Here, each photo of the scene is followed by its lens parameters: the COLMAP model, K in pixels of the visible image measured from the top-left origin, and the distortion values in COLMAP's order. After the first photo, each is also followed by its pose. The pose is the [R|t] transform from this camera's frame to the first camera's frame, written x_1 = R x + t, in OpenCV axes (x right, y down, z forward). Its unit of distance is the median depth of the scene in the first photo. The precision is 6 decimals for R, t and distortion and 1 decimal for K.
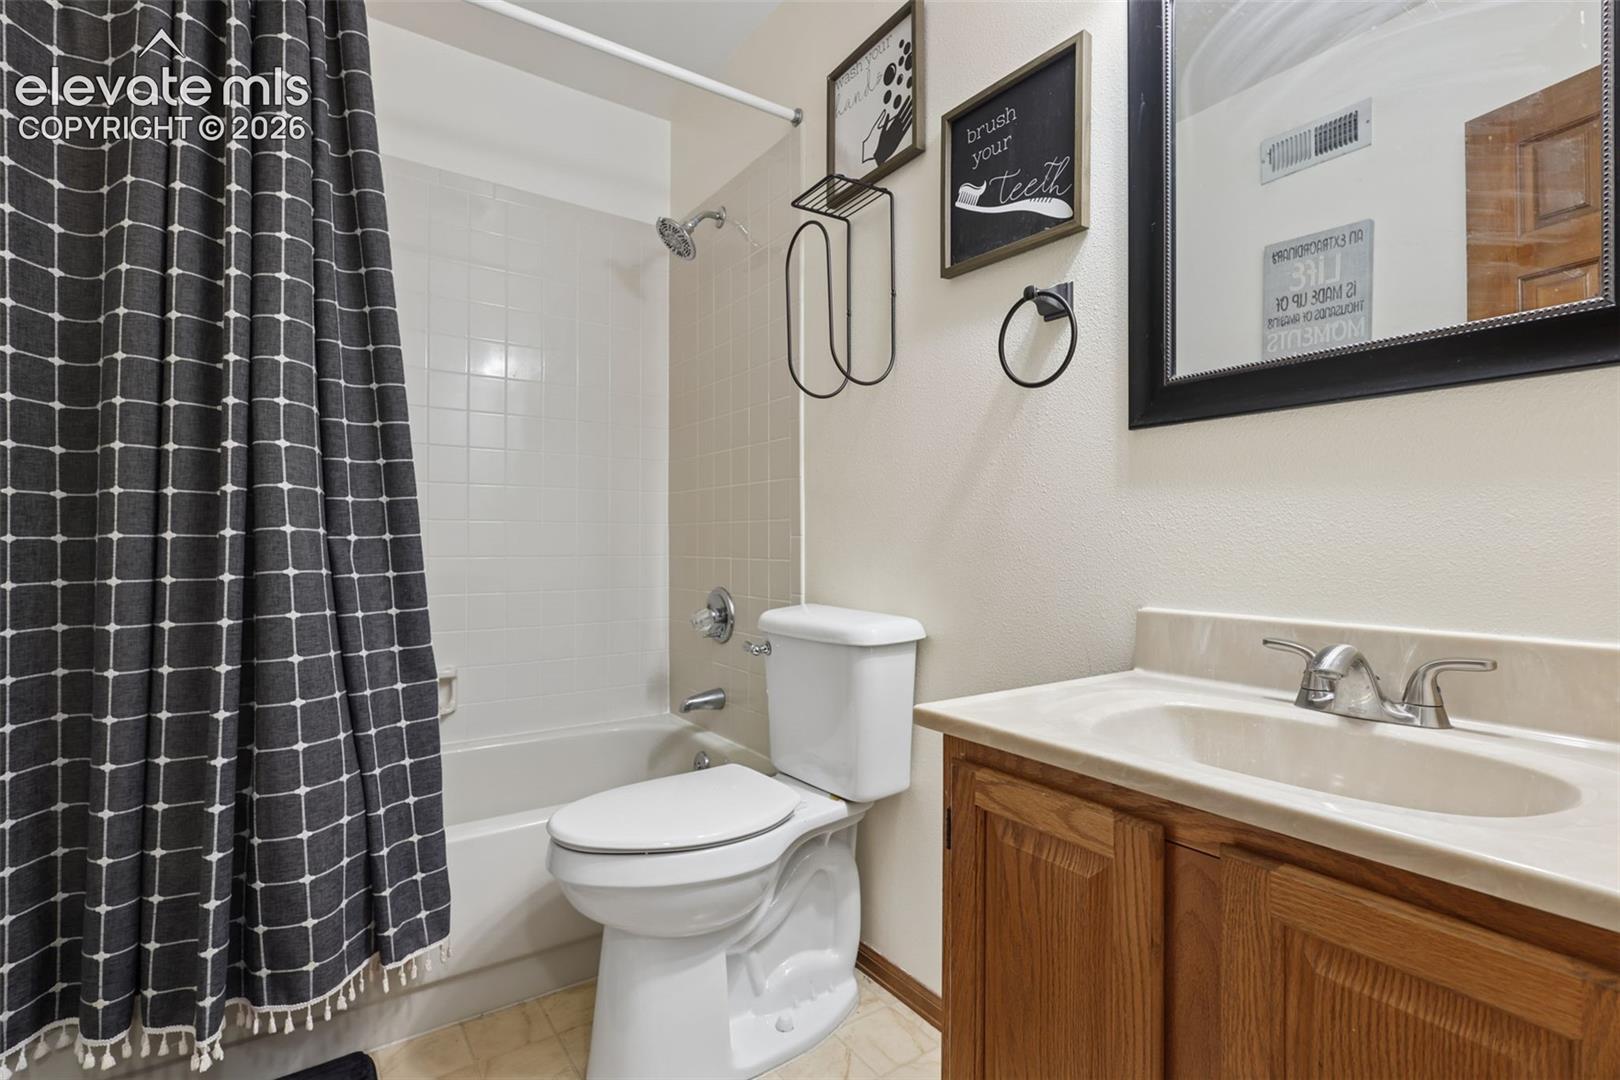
lens RADIAL K [[760.3, 0, 812.2], [0, 760.3, 537.8], [0, 0, 1]] dist [0.003953, 0.000412]
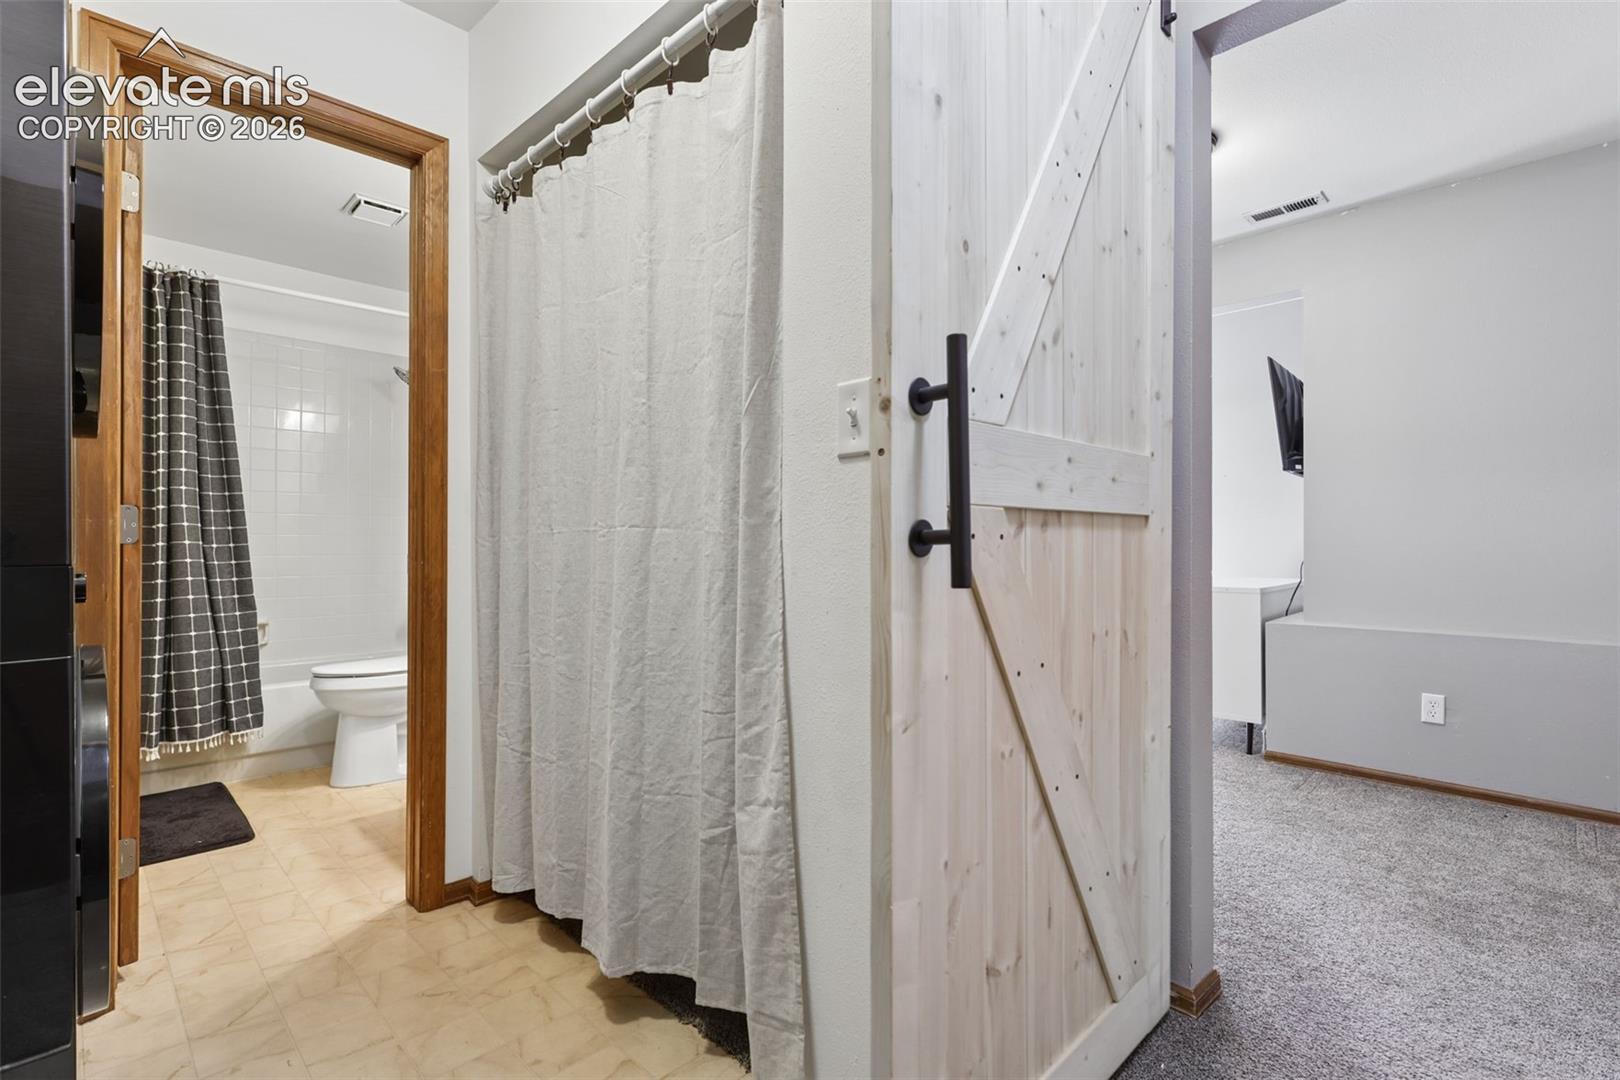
lens RADIAL K [[760.3, 0, 808.1], [0, 760.3, 540.1], [0, 0, 1]] dist [0.003953, 0.000412]
pose [[0.986101, -0.000417, 0.166149, 0.761122], [0.000777, 0.999997, -0.002101, -0.010738], [-0.166148, 0.002201, 0.986098, -1.534247]]
